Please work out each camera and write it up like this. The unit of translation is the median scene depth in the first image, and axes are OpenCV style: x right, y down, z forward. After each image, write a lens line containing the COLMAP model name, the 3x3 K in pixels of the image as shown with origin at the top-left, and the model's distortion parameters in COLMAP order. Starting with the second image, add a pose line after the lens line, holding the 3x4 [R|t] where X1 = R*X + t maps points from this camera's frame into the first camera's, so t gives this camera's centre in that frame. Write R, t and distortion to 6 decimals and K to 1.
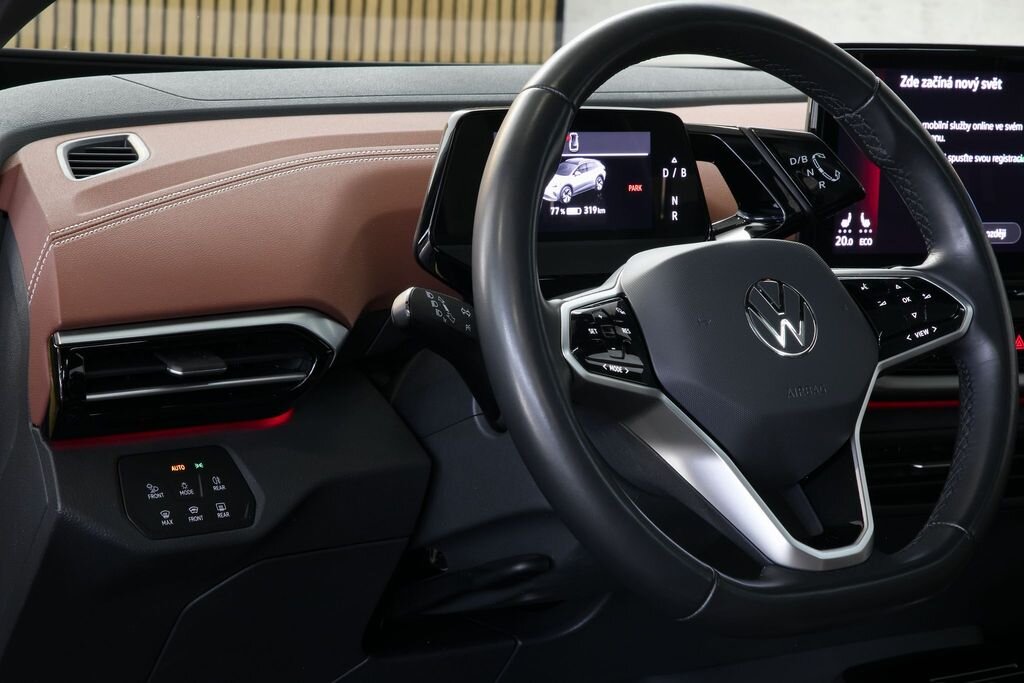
lens RADIAL K [[2518.9, 0, 512.3], [0, 2518.9, 340.9], [0, 0, 1]] dist [-0.098407, 0.000000]
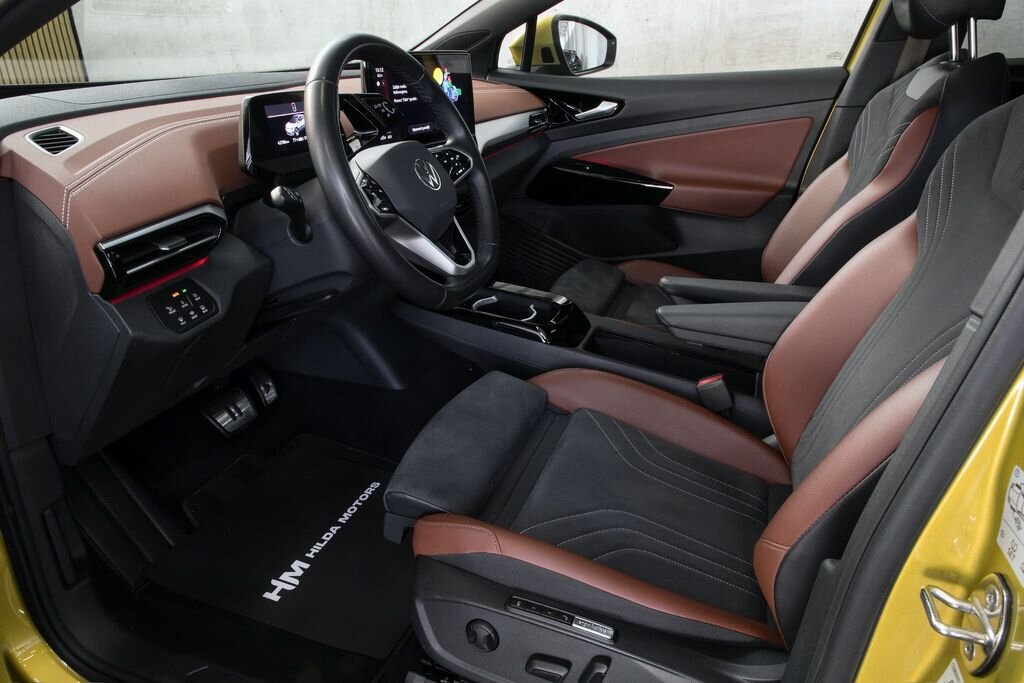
lens RADIAL K [[673.4, 0, 511.9], [0, 673.4, 340.2], [0, 0, 1]] dist [0.036995, -0.005571]
pose [[0.833122, -0.273916, 0.480497, -0.178472], [0.135130, 0.943230, 0.303408, -0.044227], [-0.536327, -0.187846, 0.822841, 0.390561]]
